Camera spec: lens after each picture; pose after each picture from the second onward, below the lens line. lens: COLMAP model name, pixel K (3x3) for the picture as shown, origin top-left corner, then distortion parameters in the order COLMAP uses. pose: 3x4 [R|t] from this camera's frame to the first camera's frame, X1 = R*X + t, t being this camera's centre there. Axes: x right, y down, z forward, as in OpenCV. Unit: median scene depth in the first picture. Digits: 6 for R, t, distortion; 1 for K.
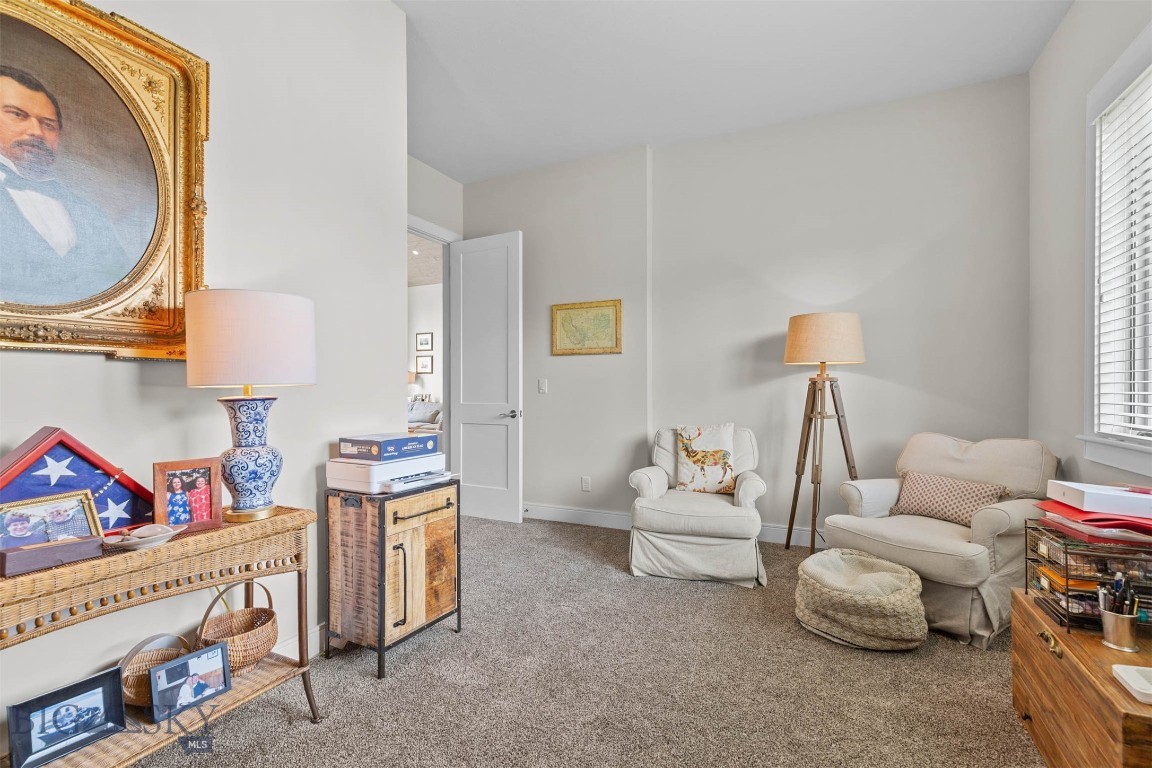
lens RADIAL K [[520.0, 0, 576.2], [0, 520.0, 387.1], [0, 0, 1]] dist [0.009807, -0.001711]
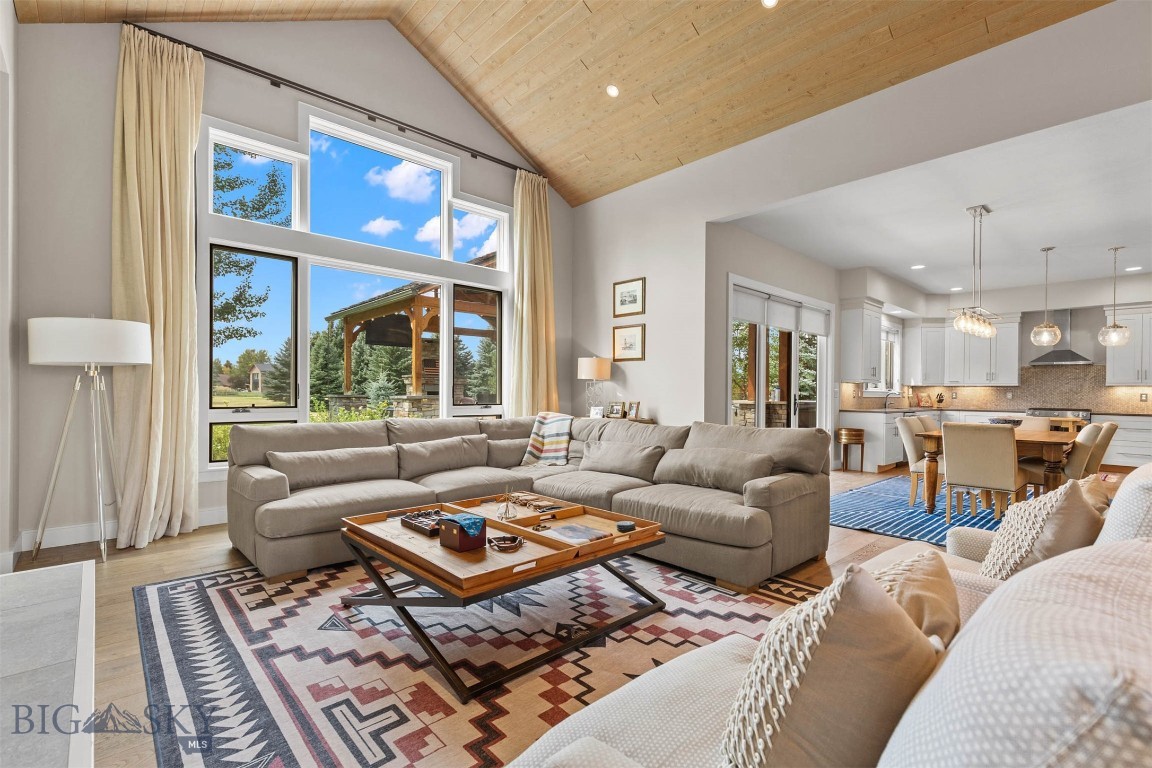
lens RADIAL K [[520.0, 0, 579.5], [0, 520.0, 394.6], [0, 0, 1]] dist [0.009807, -0.001711]
pose [[0.930806, 0.011766, -0.365324, -0.152136], [-0.010546, 0.999930, 0.005335, 0.004528], [0.365361, -0.001113, 0.930865, 0.517734]]
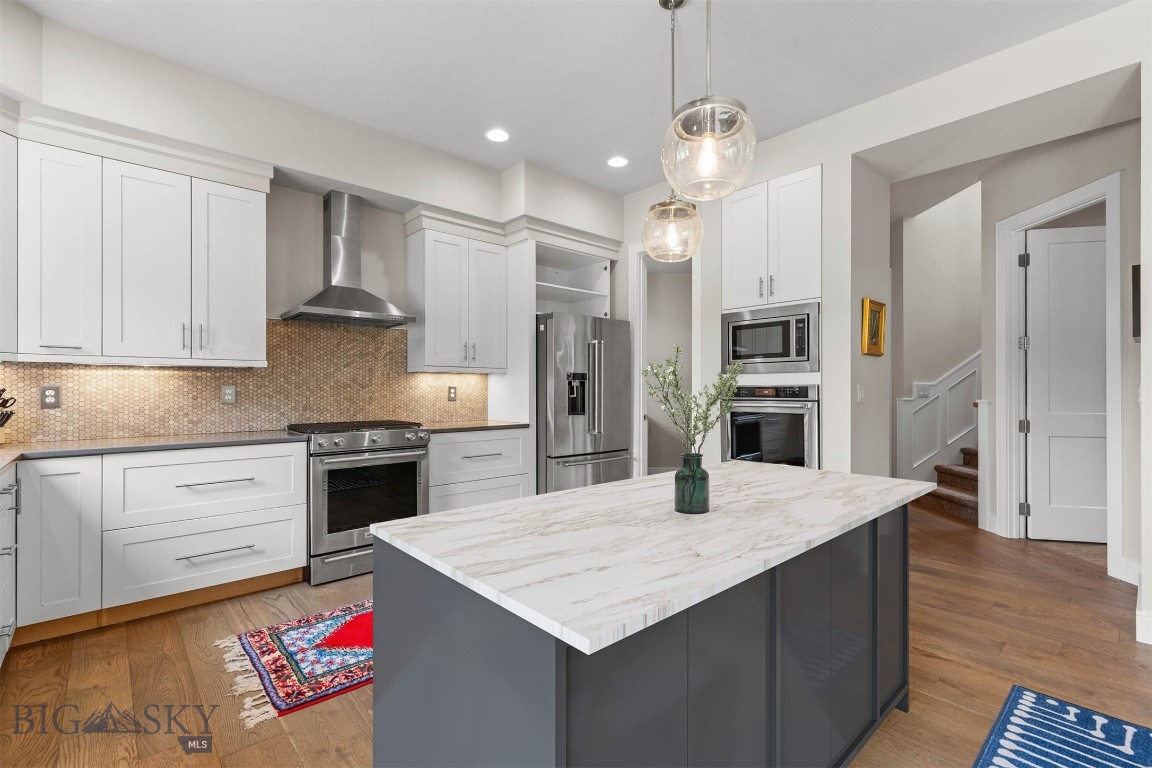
lens RADIAL K [[520.0, 0, 571.6], [0, 520.0, 386.7], [0, 0, 1]] dist [0.009807, -0.001711]
pose [[0.379837, 0.001431, 0.925052, -0.031669], [0.000098, 0.999999, -0.001588, -0.000303], [-0.925053, 0.000694, 0.379837, 1.203205]]
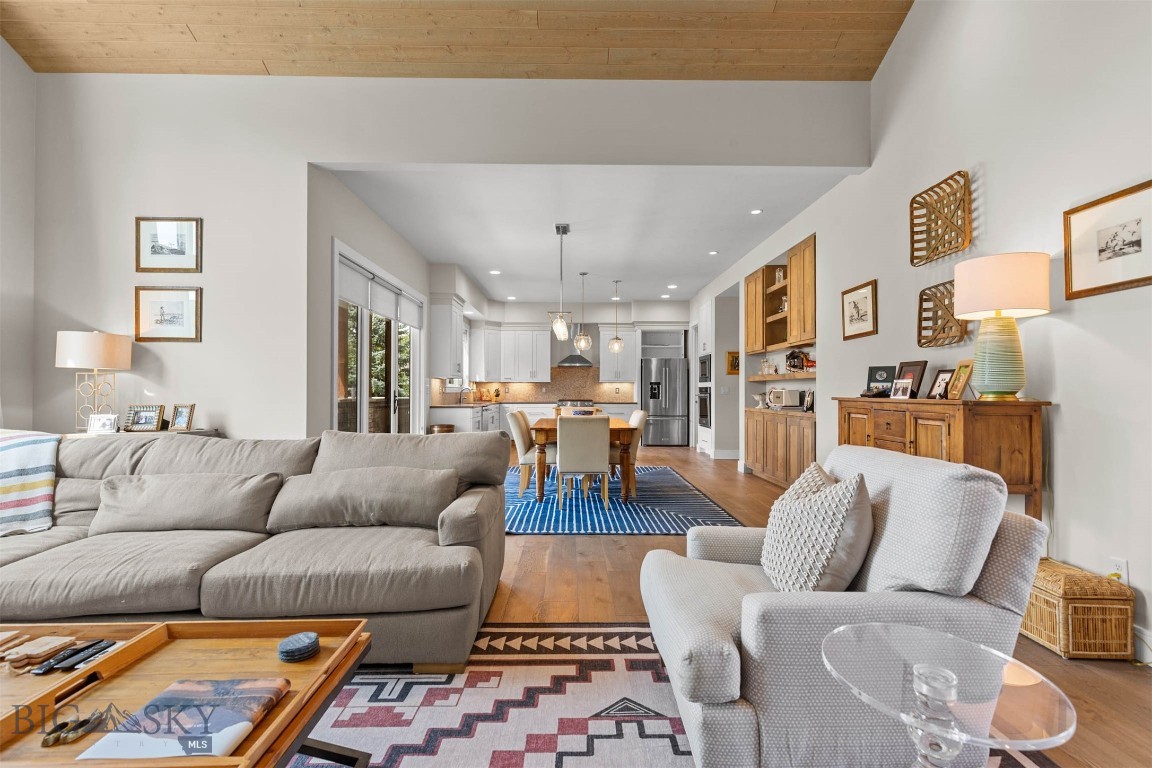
lens RADIAL K [[520.0, 0, 580.0], [0, 520.0, 384.4], [0, 0, 1]] dist [0.009807, -0.001711]
pose [[0.894570, 0.007975, 0.446857, -0.208269], [-0.003028, 0.999926, -0.011785, 0.004214], [-0.446918, 0.009189, 0.894528, 0.595133]]
